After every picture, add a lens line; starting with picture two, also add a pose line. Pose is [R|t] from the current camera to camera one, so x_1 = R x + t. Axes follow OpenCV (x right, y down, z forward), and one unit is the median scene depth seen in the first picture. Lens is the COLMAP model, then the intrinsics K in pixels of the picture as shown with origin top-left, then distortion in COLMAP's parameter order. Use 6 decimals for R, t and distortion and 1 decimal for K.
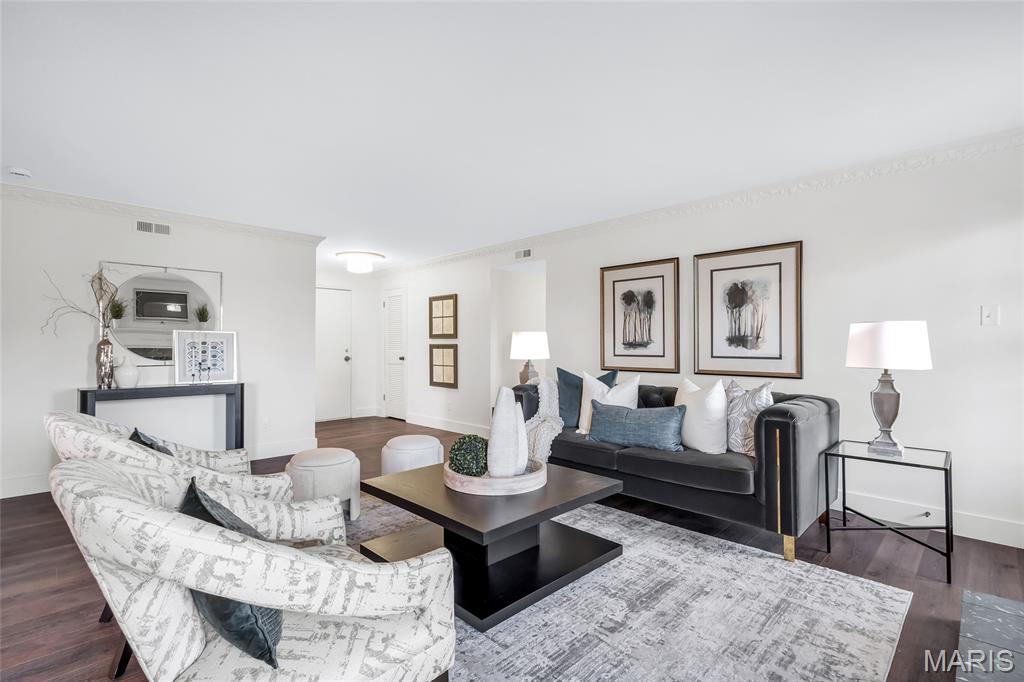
lens RADIAL K [[482.0, 0, 506.5], [0, 482.0, 337.4], [0, 0, 1]] dist [-0.004858, 0.000718]
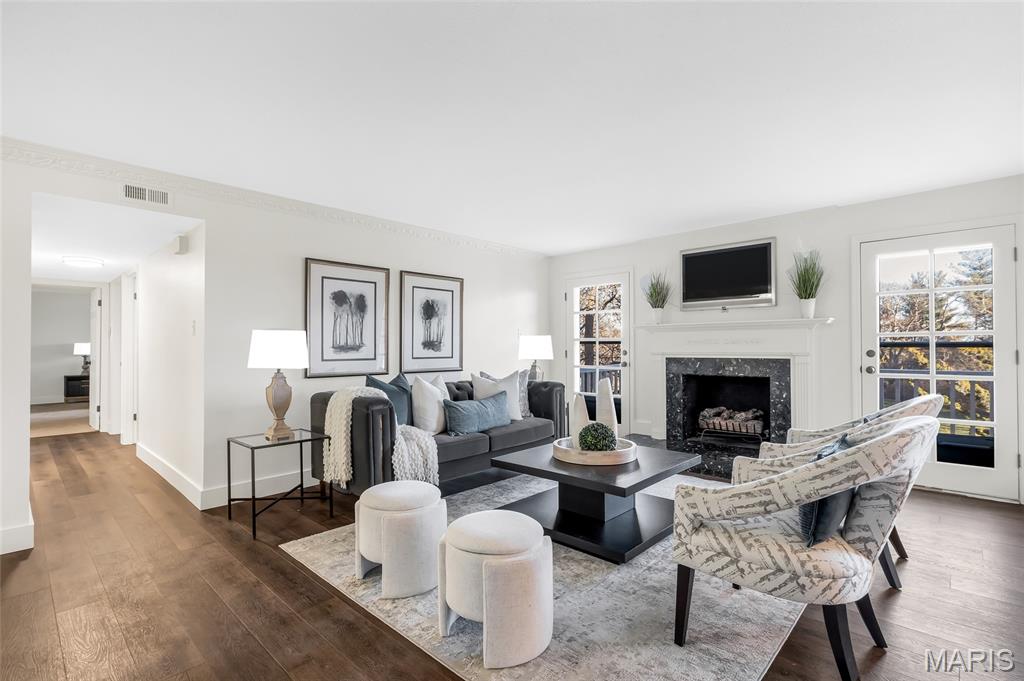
lens RADIAL K [[482.0, 0, 519.3], [0, 482.0, 341.7], [0, 0, 1]] dist [-0.004858, 0.000718]
pose [[-0.039800, 0.014410, 0.999104, -0.724838], [-0.013555, 0.999796, -0.014960, 0.012455], [-0.999116, -0.014138, -0.039596, 0.717316]]
